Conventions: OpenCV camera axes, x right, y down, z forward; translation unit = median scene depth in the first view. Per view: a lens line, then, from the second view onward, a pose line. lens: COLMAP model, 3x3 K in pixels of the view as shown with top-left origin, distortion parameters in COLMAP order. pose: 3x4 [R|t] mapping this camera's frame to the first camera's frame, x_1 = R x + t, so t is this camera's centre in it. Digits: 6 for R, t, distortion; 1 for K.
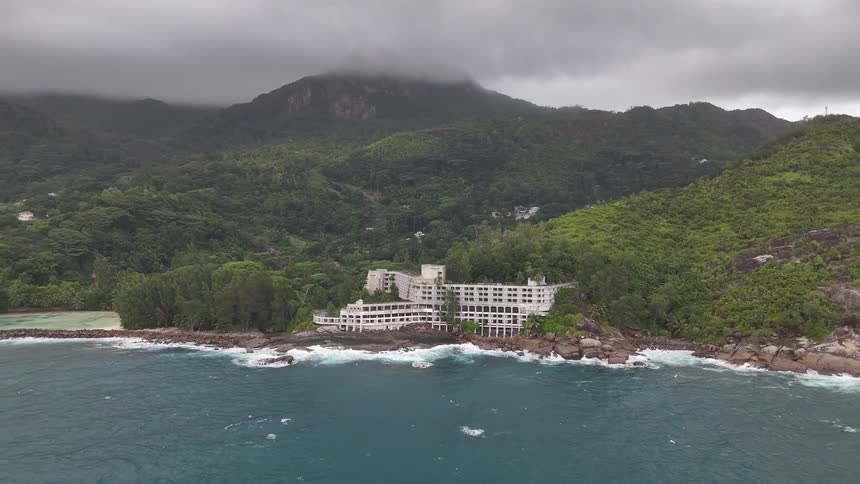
lens RADIAL K [[629.4, 0, 430.0], [0, 629.4, 242.0], [0, 0, 1]] dist [0.098408, -0.121109]
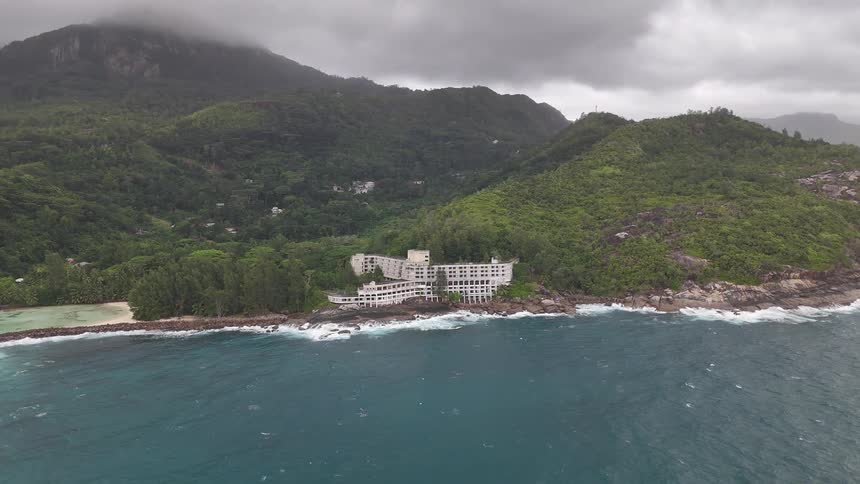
lens RADIAL K [[629.4, 0, 430.0], [0, 629.4, 242.0], [0, 0, 1]] dist [0.098408, -0.121109]
pose [[0.926264, -0.036518, 0.375102, -0.460202], [0.012757, 0.997762, 0.065635, -0.064371], [-0.376660, -0.056010, 0.924657, -0.177684]]
